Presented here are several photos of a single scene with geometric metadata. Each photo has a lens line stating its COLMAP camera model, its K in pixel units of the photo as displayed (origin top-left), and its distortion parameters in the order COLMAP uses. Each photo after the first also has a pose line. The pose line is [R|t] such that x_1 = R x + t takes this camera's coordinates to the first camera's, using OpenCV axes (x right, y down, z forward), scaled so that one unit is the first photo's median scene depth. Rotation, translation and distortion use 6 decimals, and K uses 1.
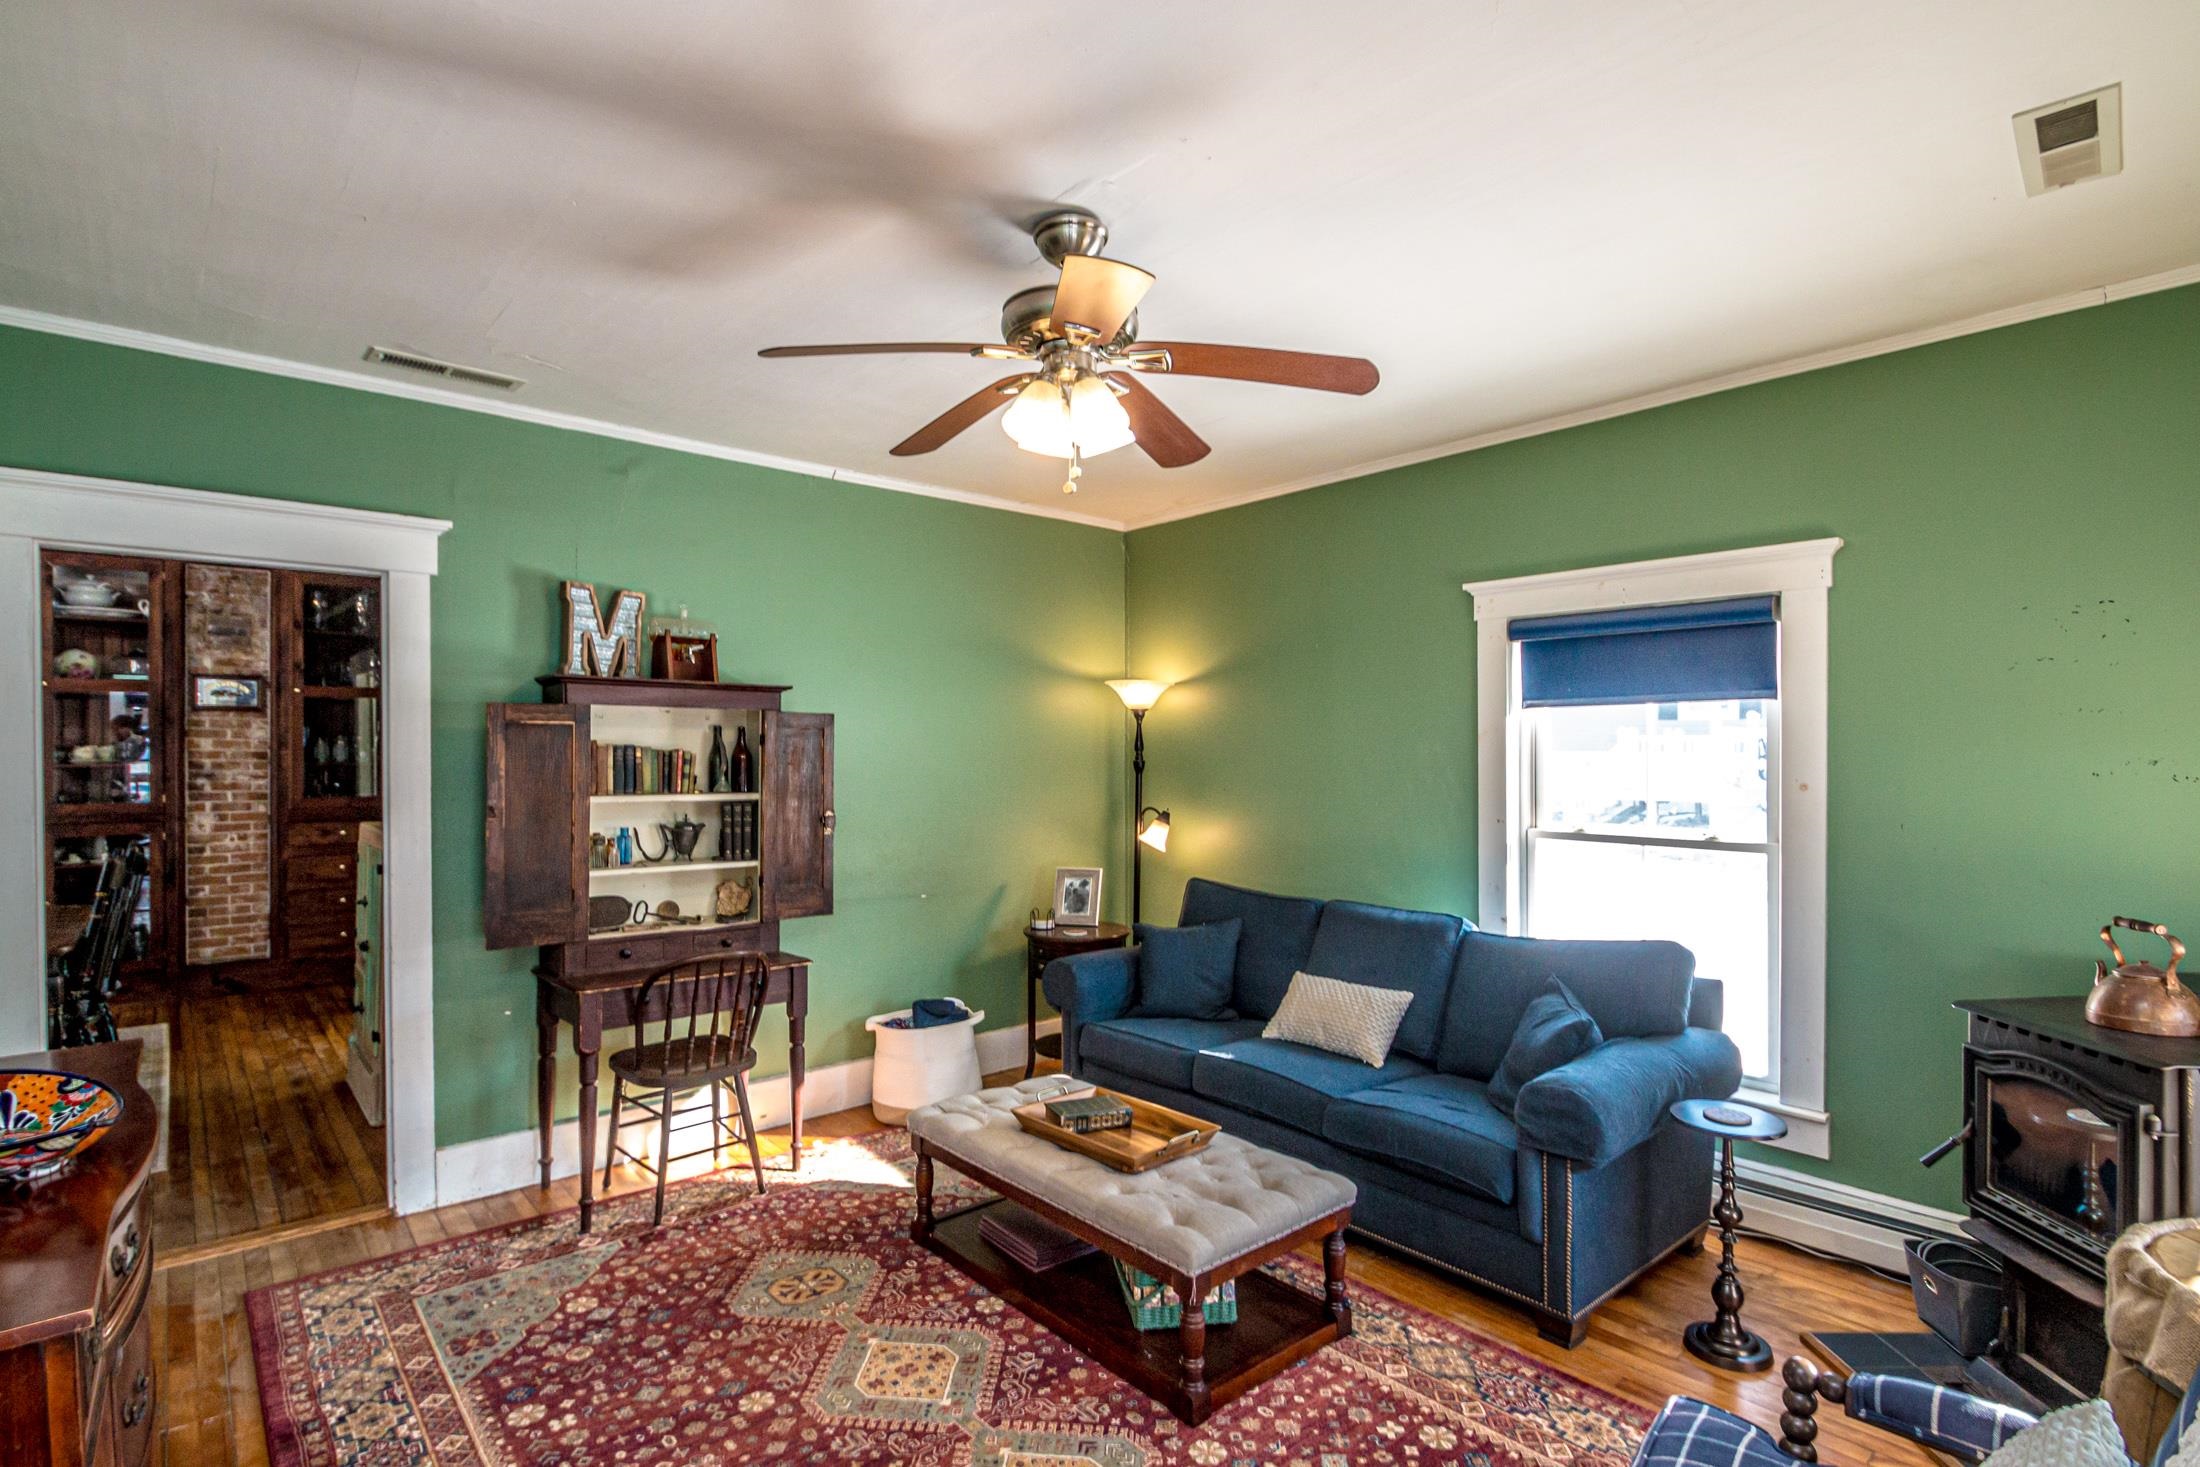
lens RADIAL K [[1057.5, 0, 1100.3], [0, 1057.5, 750.3], [0, 0, 1]] dist [0.002323, -0.009274]
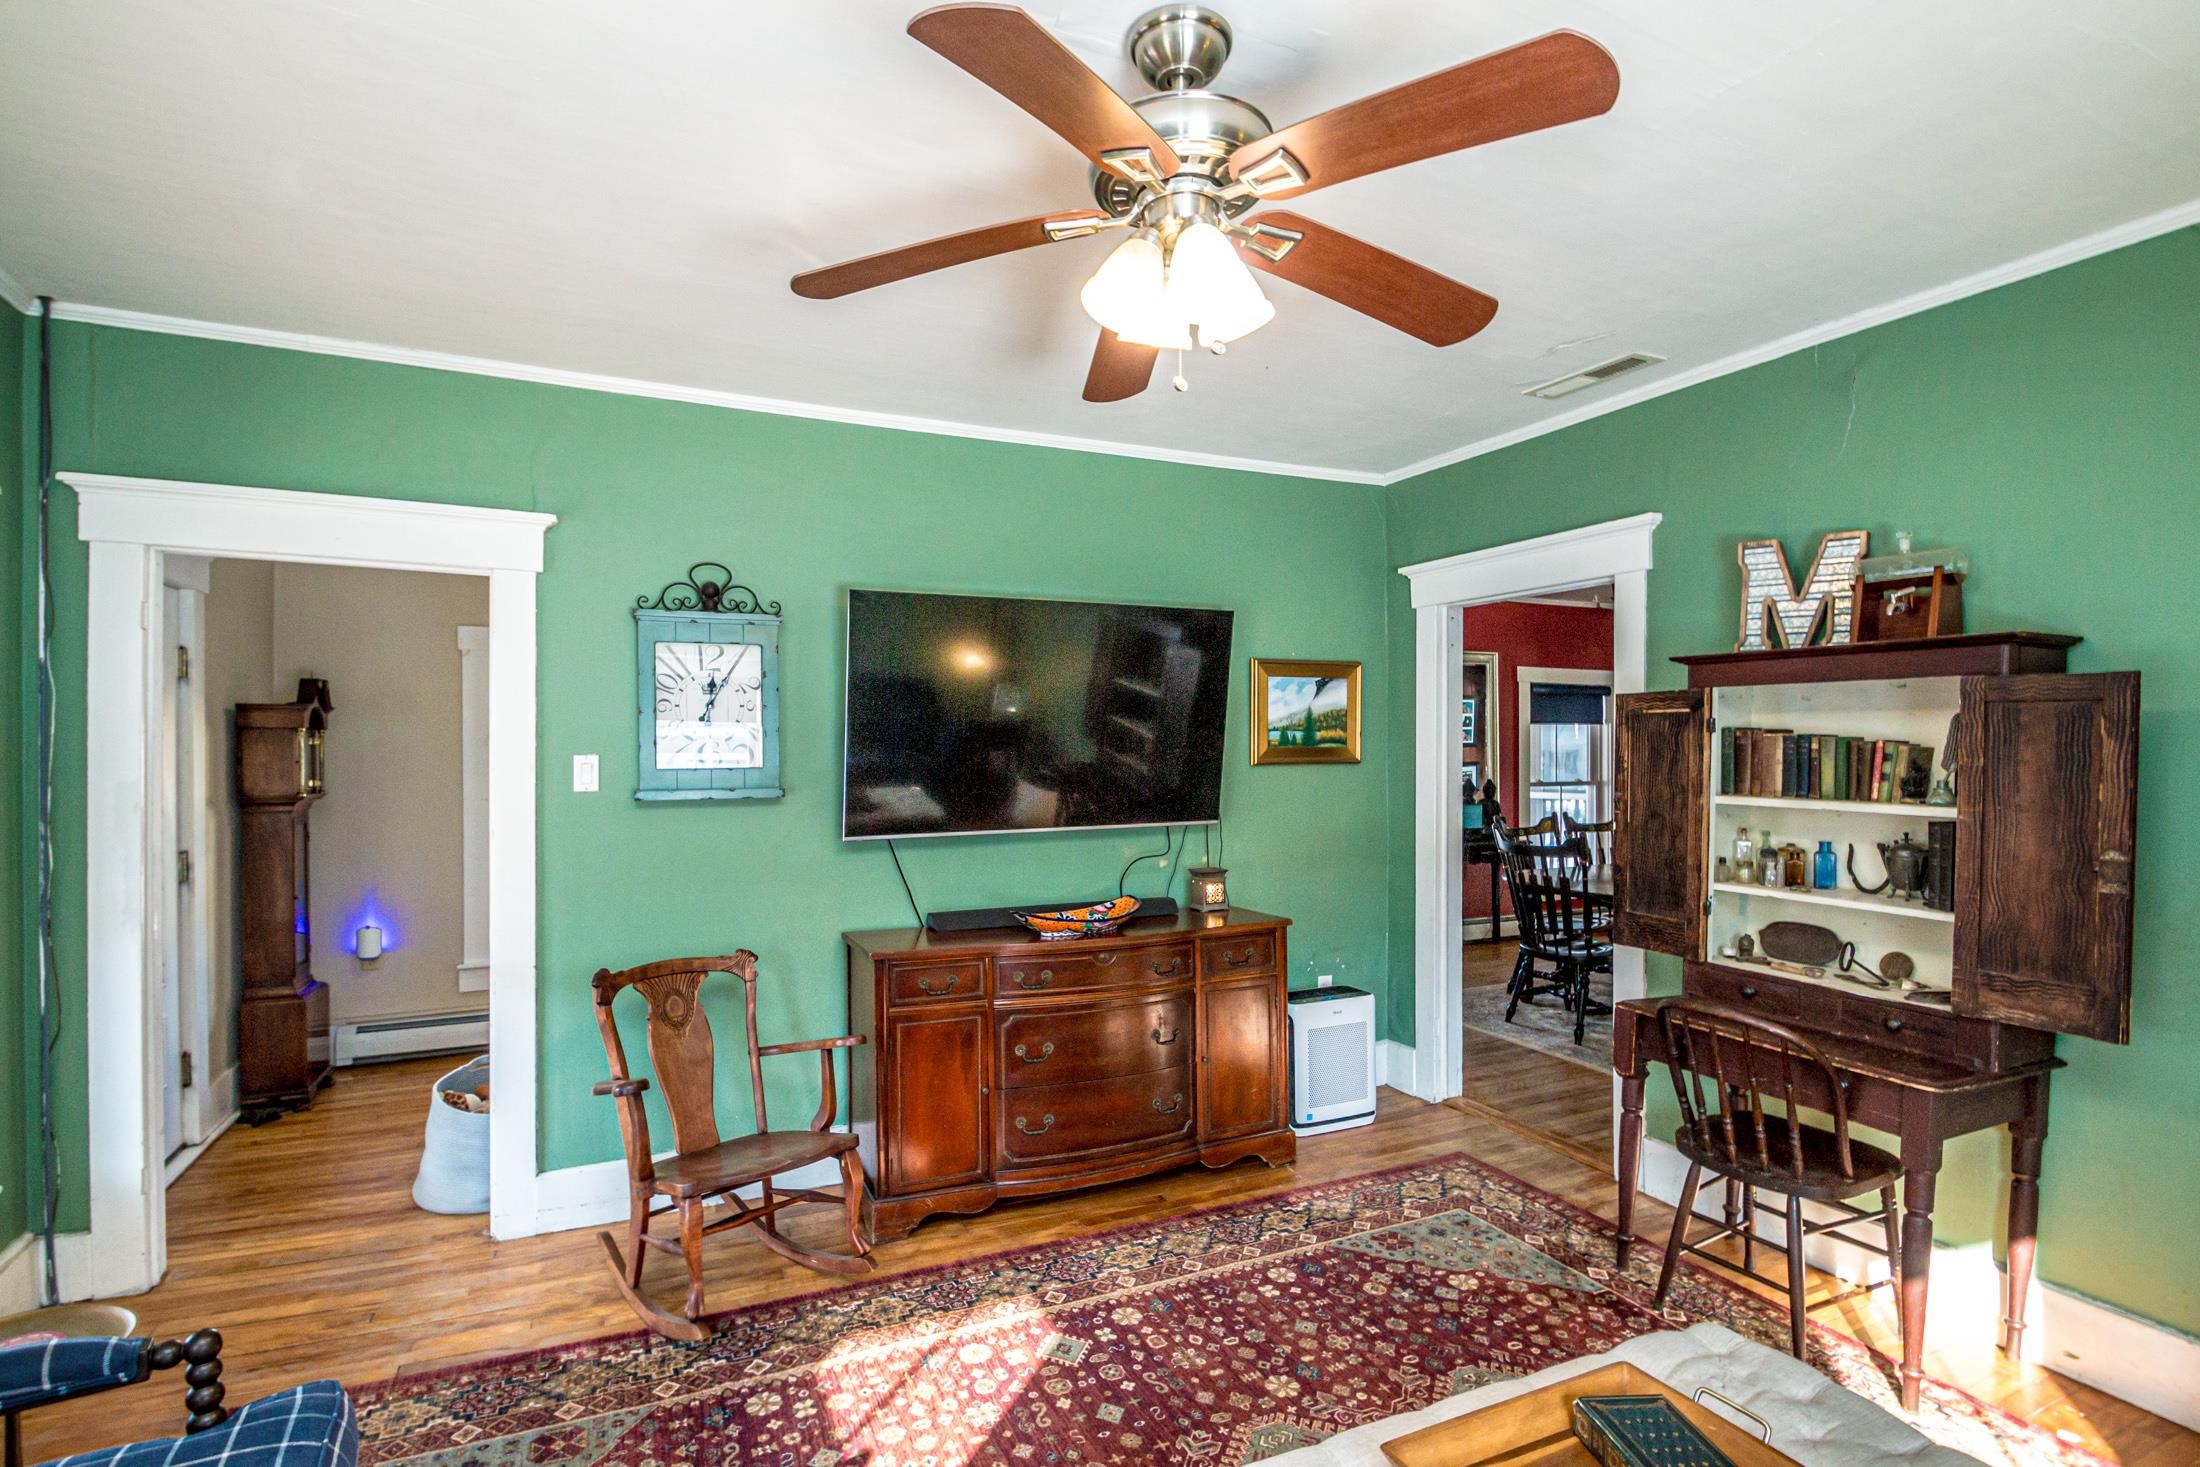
lens RADIAL K [[1029.2, 0, 1108.0], [0, 1029.2, 761.5], [0, 0, 1]] dist [0.002149, -0.012659]
pose [[-0.284529, 0.011638, -0.958597, 0.256754], [0.001219, 0.999930, 0.011778, 0.003095], [0.958667, 0.002183, -0.284524, 0.436662]]
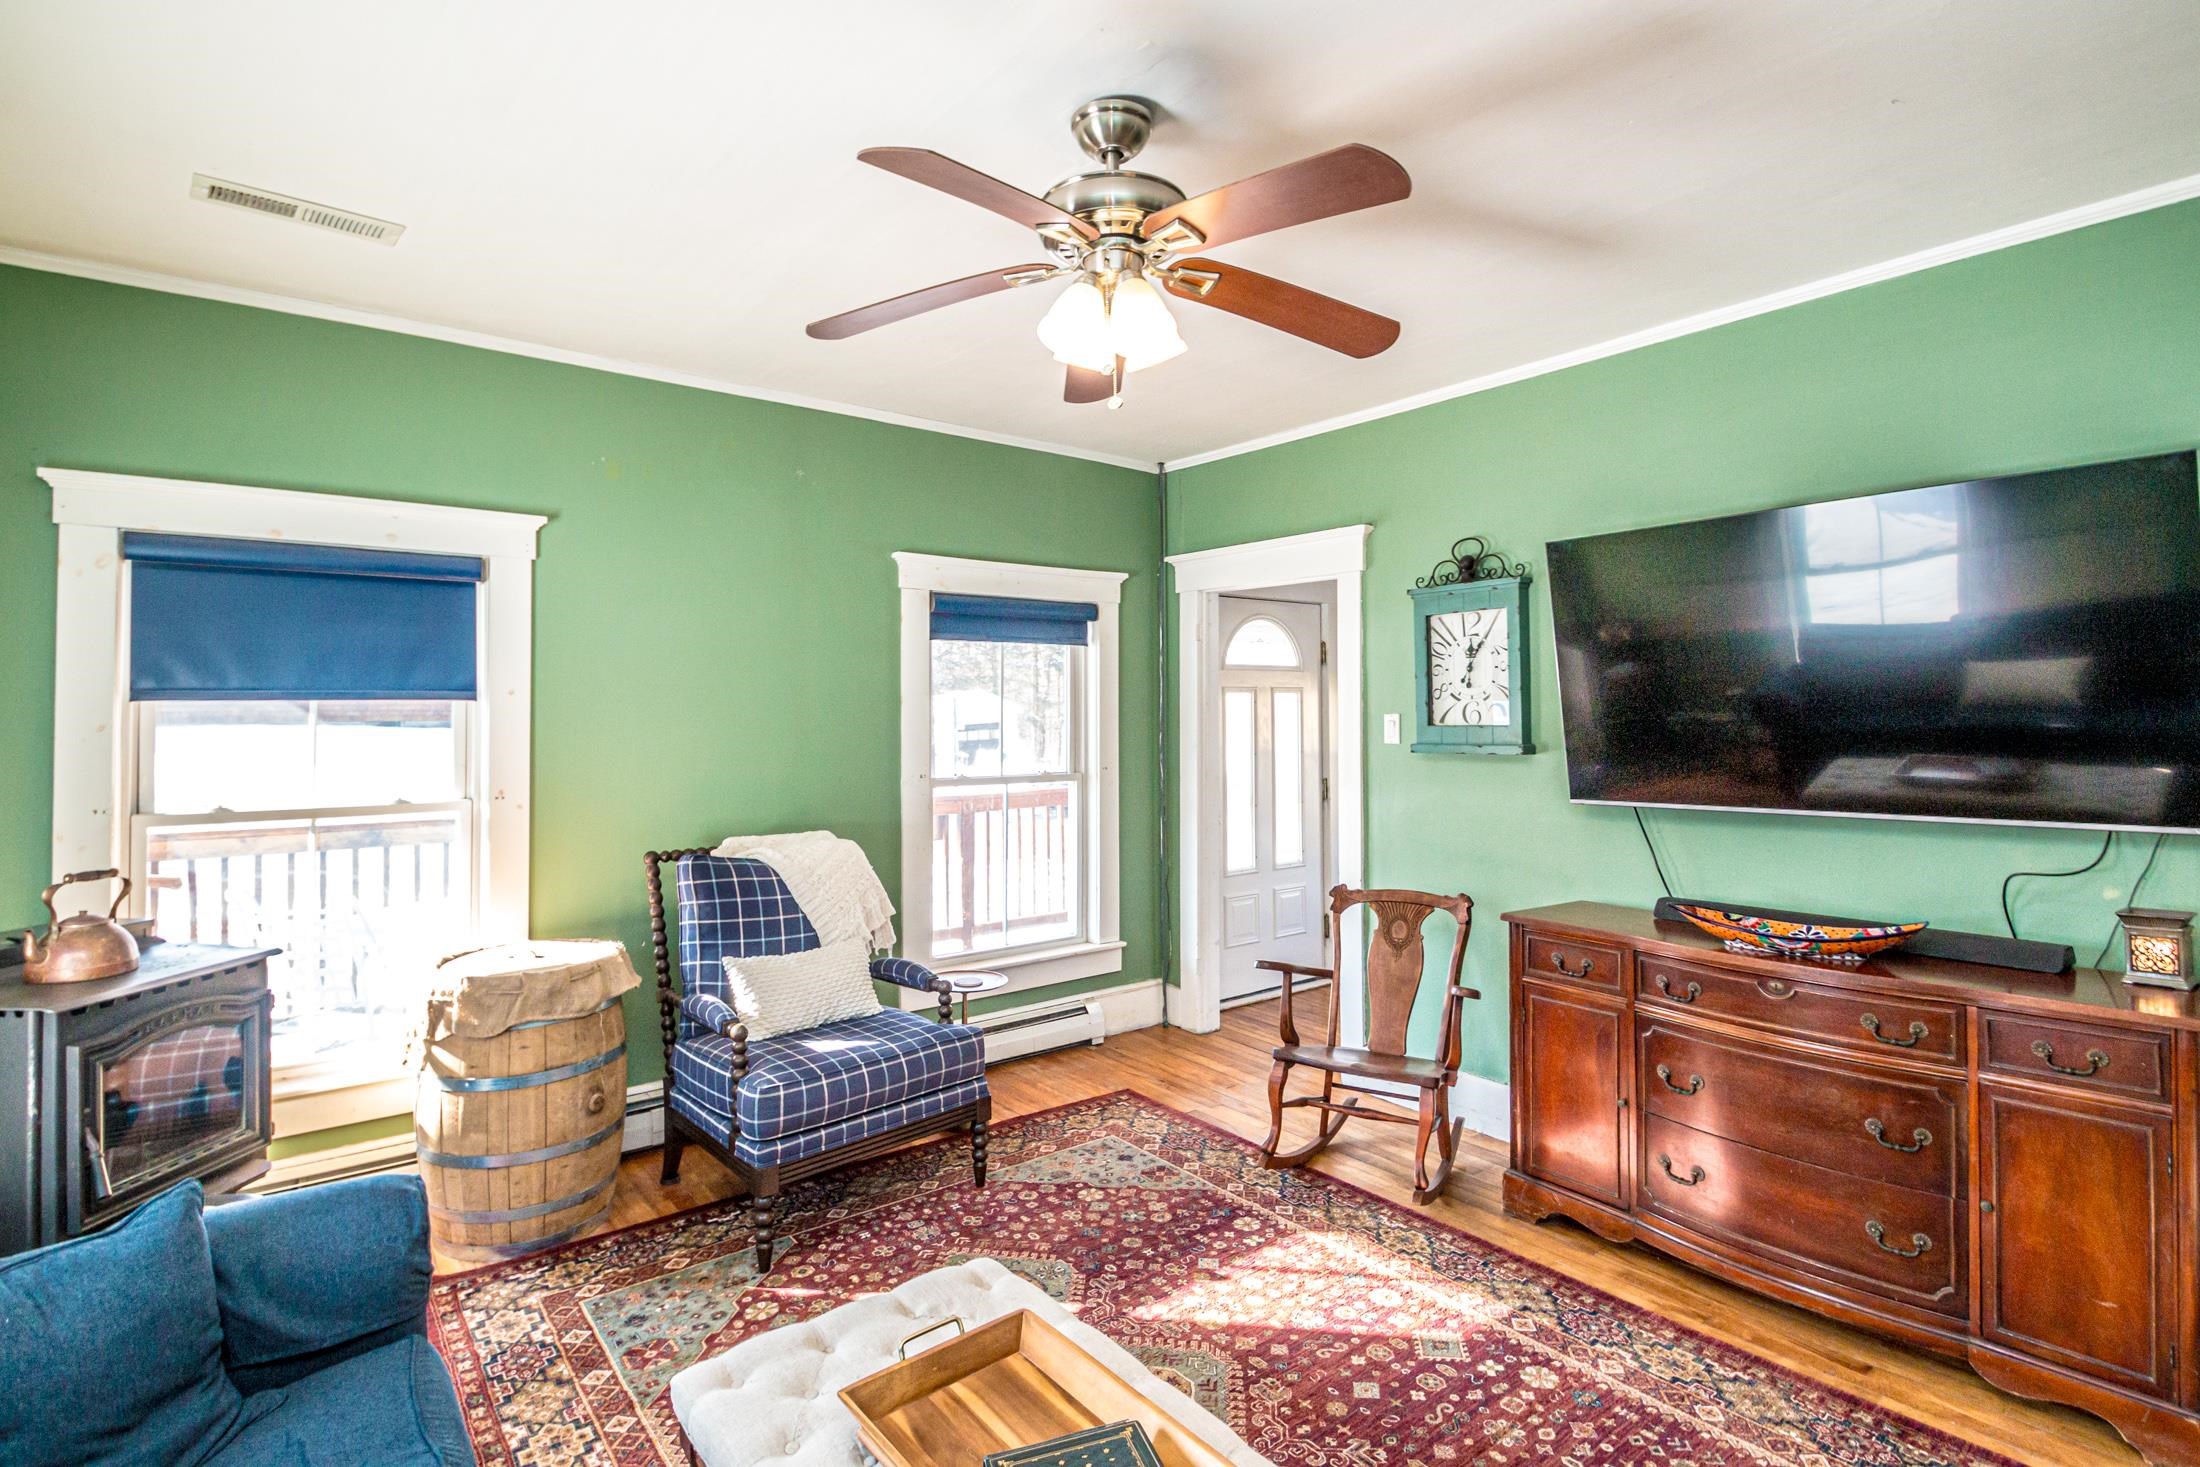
lens RADIAL K [[1064.5, 0, 1061.1], [0, 1064.5, 720.3], [0, 0, 1]] dist [0.006321, -0.013956]
pose [[-0.997083, 0.002877, 0.076265, -0.016224], [0.002757, 0.999995, -0.001680, 0.009851], [-0.076269, -0.001465, -0.997086, 0.706729]]
